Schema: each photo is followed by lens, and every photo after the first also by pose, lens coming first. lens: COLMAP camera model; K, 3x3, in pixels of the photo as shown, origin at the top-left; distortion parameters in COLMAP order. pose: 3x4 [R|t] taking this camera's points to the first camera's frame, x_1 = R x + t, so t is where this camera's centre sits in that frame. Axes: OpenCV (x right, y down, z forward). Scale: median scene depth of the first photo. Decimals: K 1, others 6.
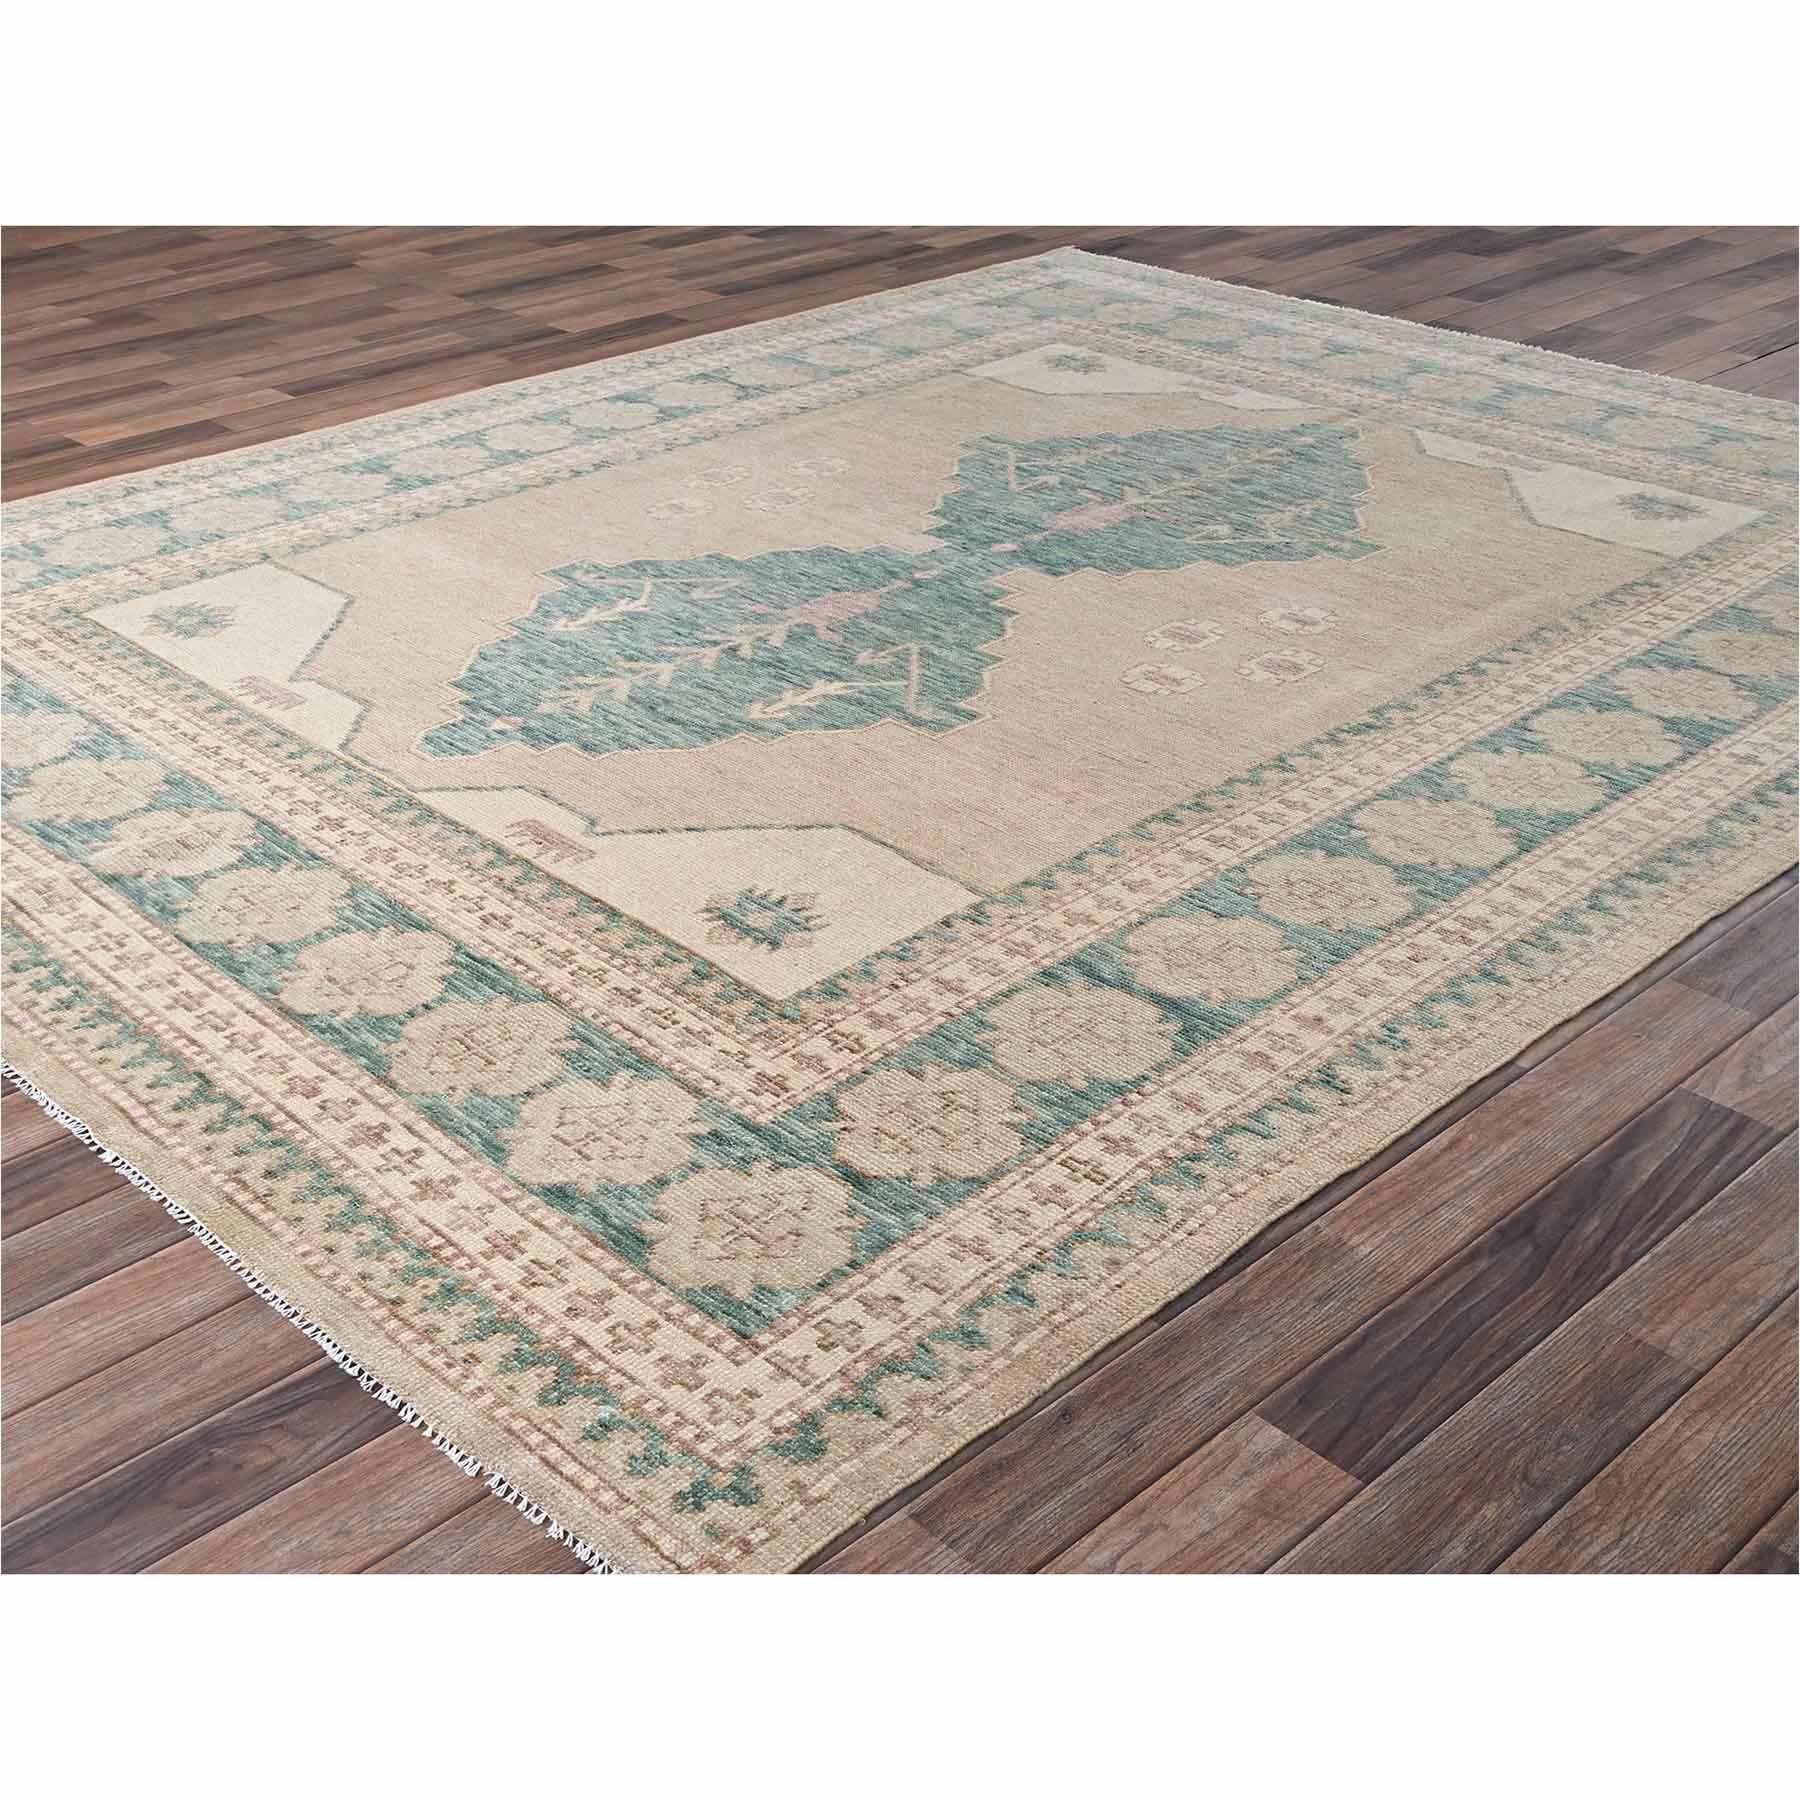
lens RADIAL K [[2286.5, 0, 861.1], [0, 2286.5, 899.6], [0, 0, 1]] dist [-0.001464, -0.001656]
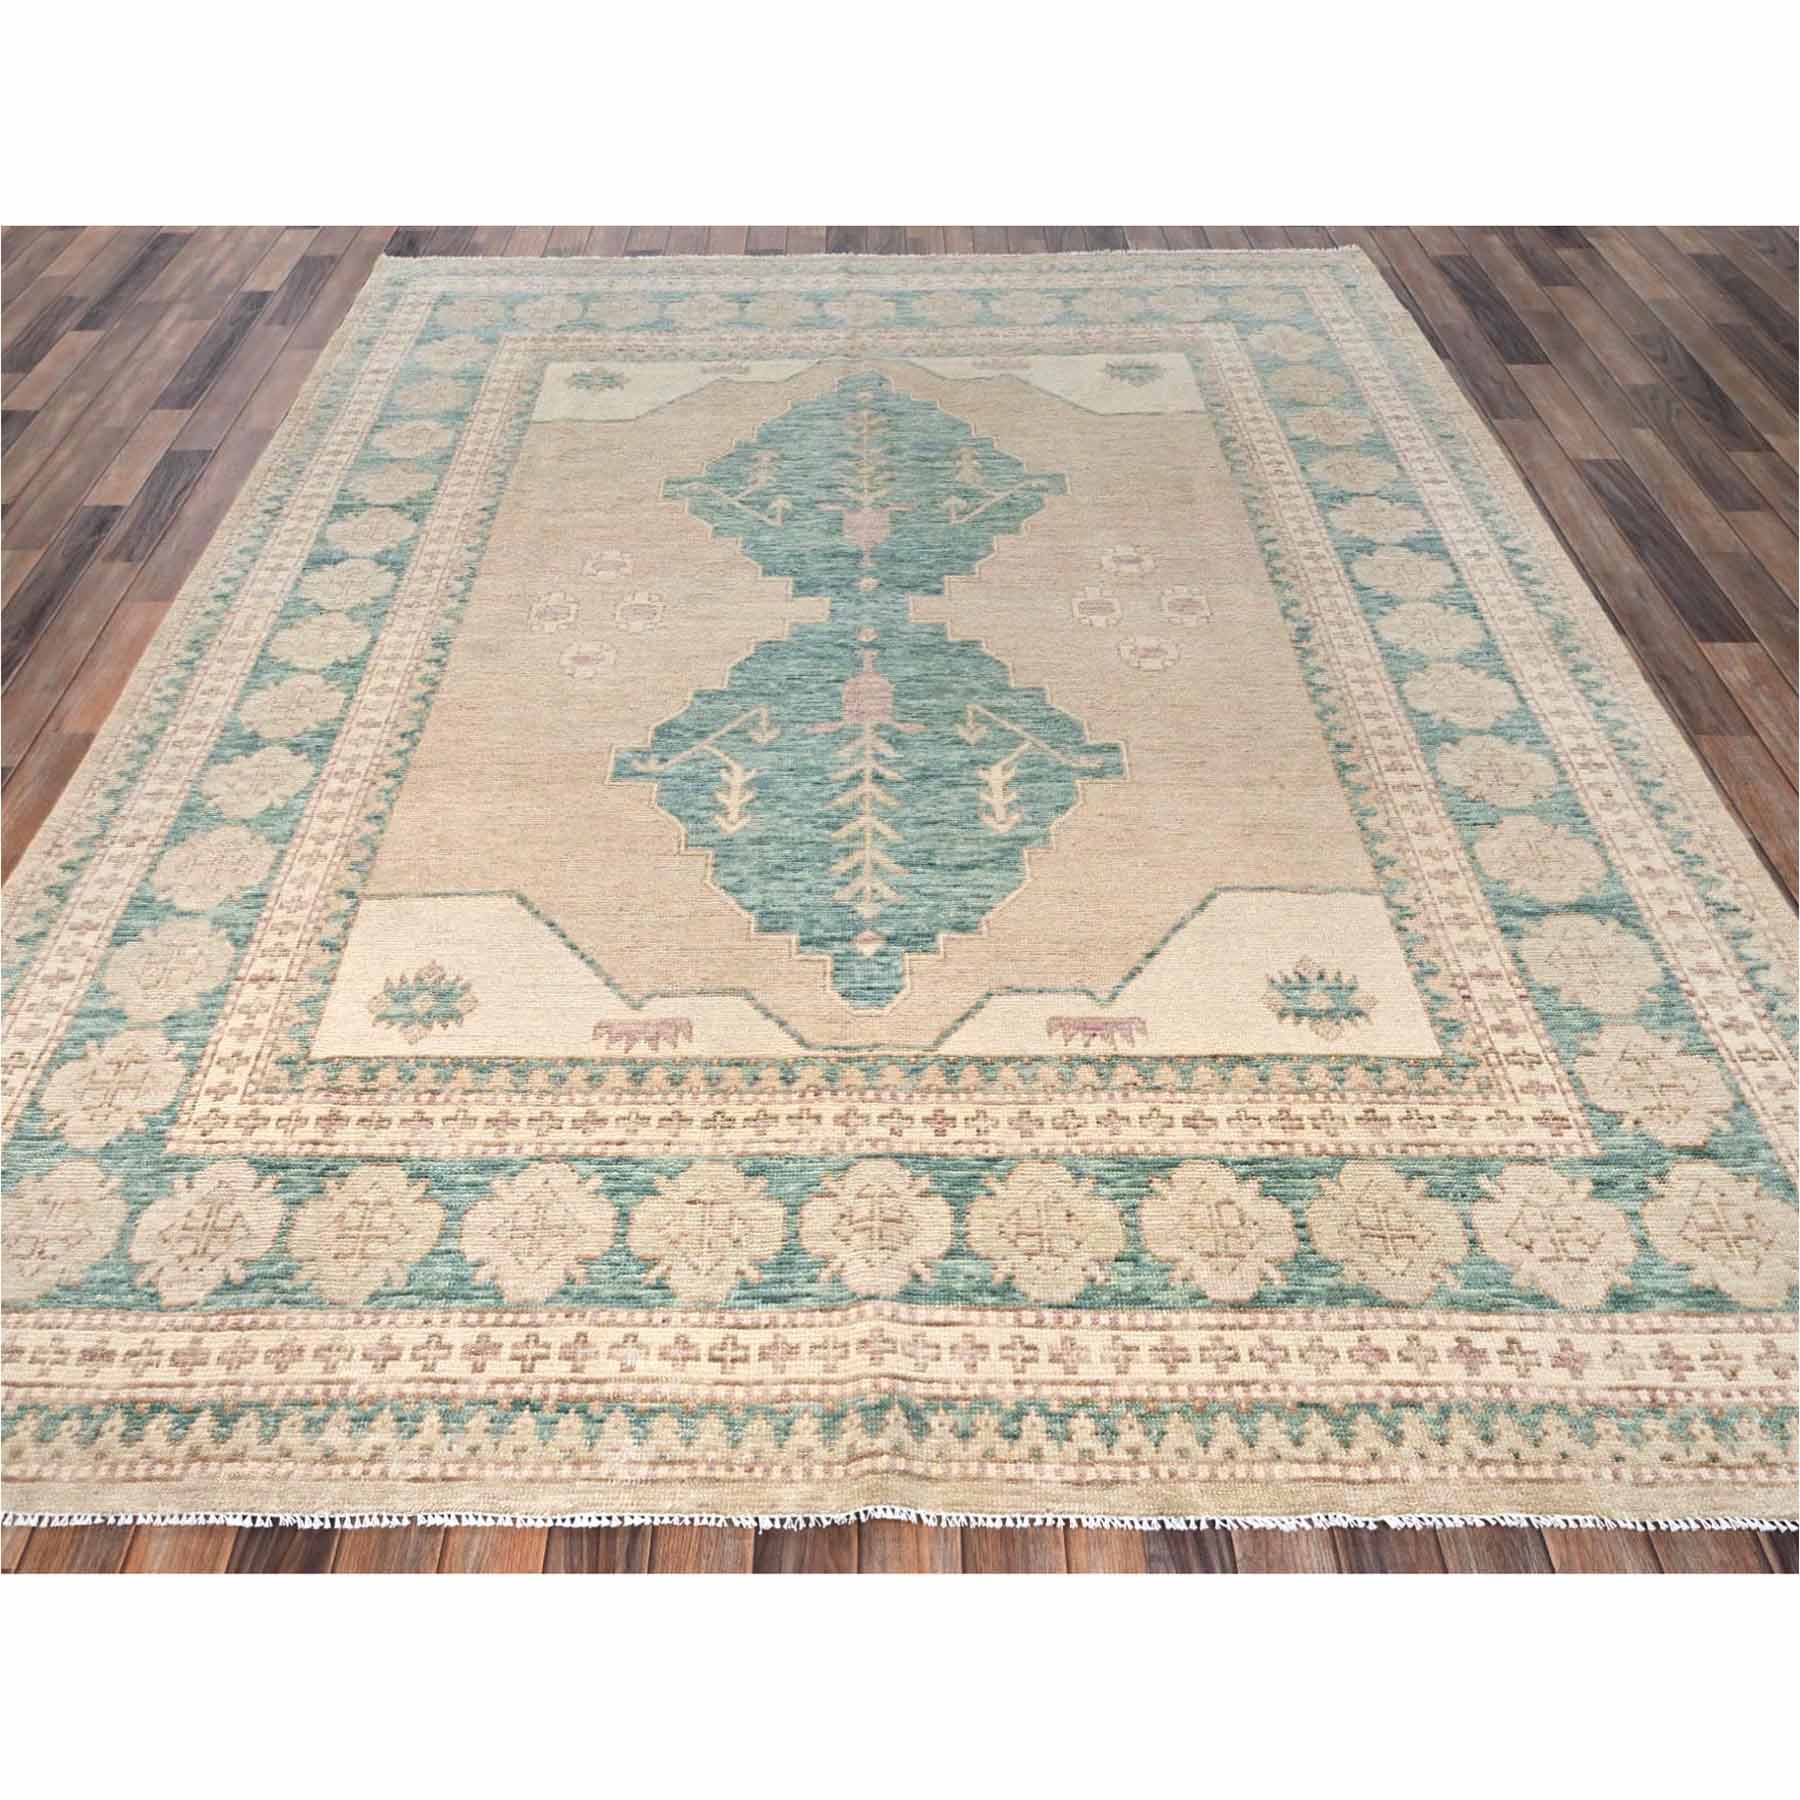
lens RADIAL K [[1505.3, 0, 873.0], [0, 1505.3, 900.3], [0, 0, 1]] dist [-0.002040, -0.000011]
pose [[0.694302, -0.502356, 0.515348, -0.500942], [0.347474, 0.861074, 0.371232, -0.352418], [-0.630243, -0.078677, 0.772401, 0.417163]]
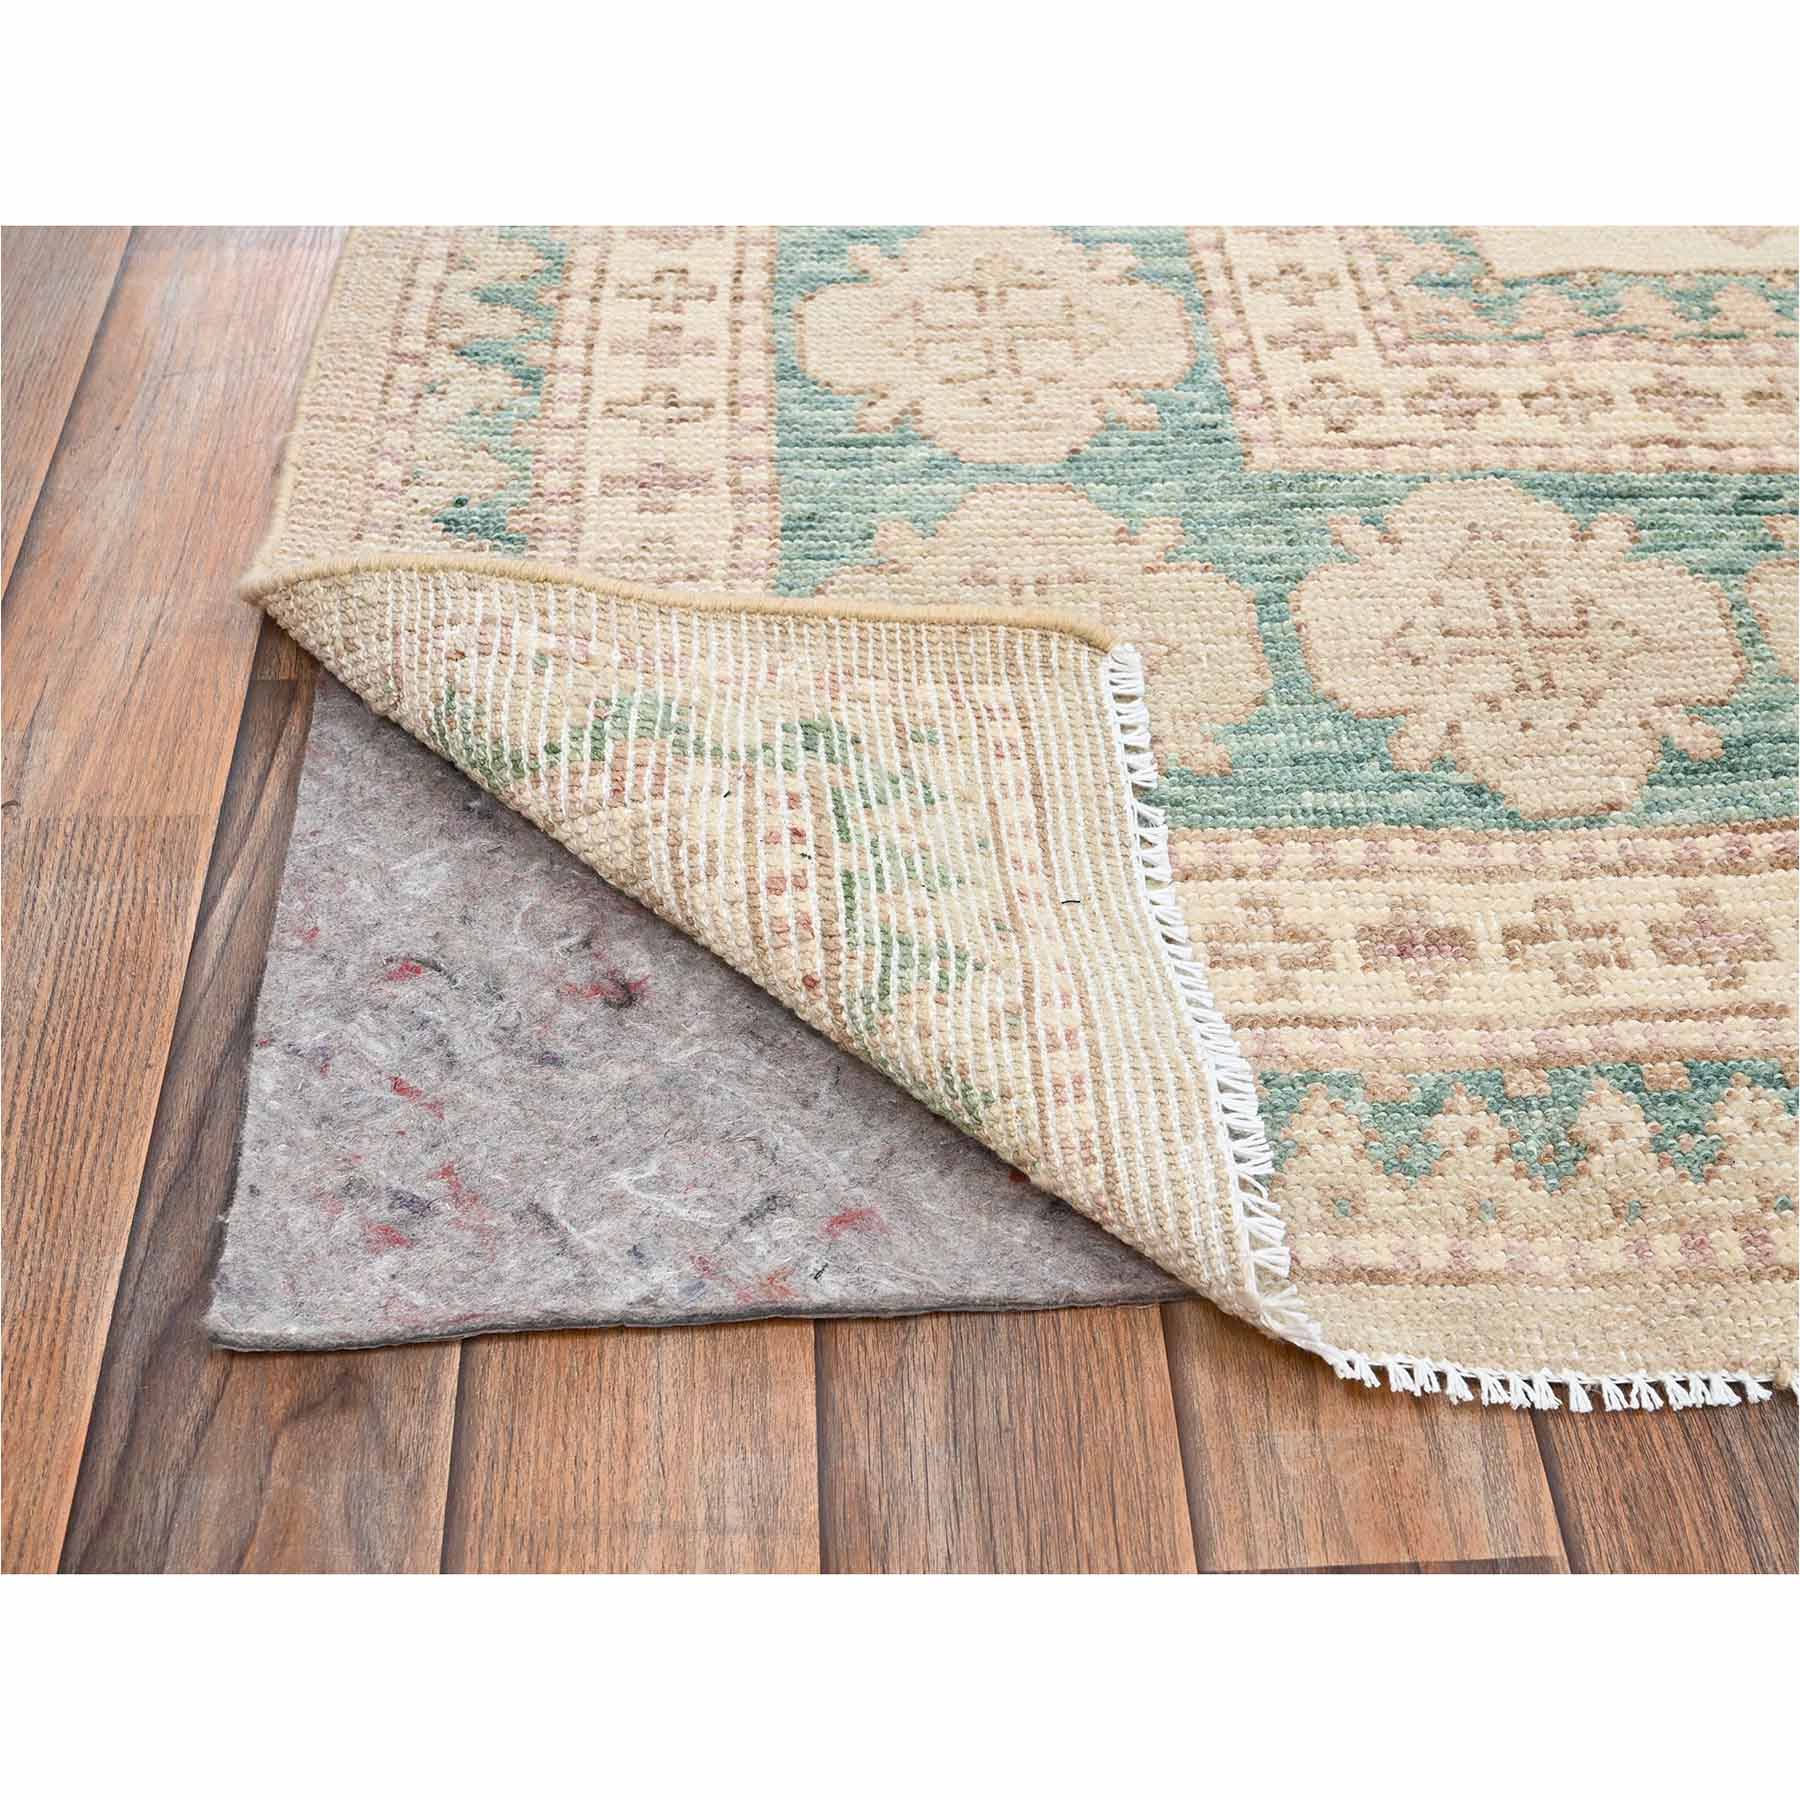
lens RADIAL K [[2337.7, 0, 900.0], [0, 2337.7, 900.0], [0, 0, 1]] dist [-0.009154, -0.014171]
pose [[0.644759, -0.529848, 0.550951, -0.687272], [0.326698, 0.842643, 0.428044, -0.241317], [-0.691053, -0.095990, 0.716402, 0.863572]]
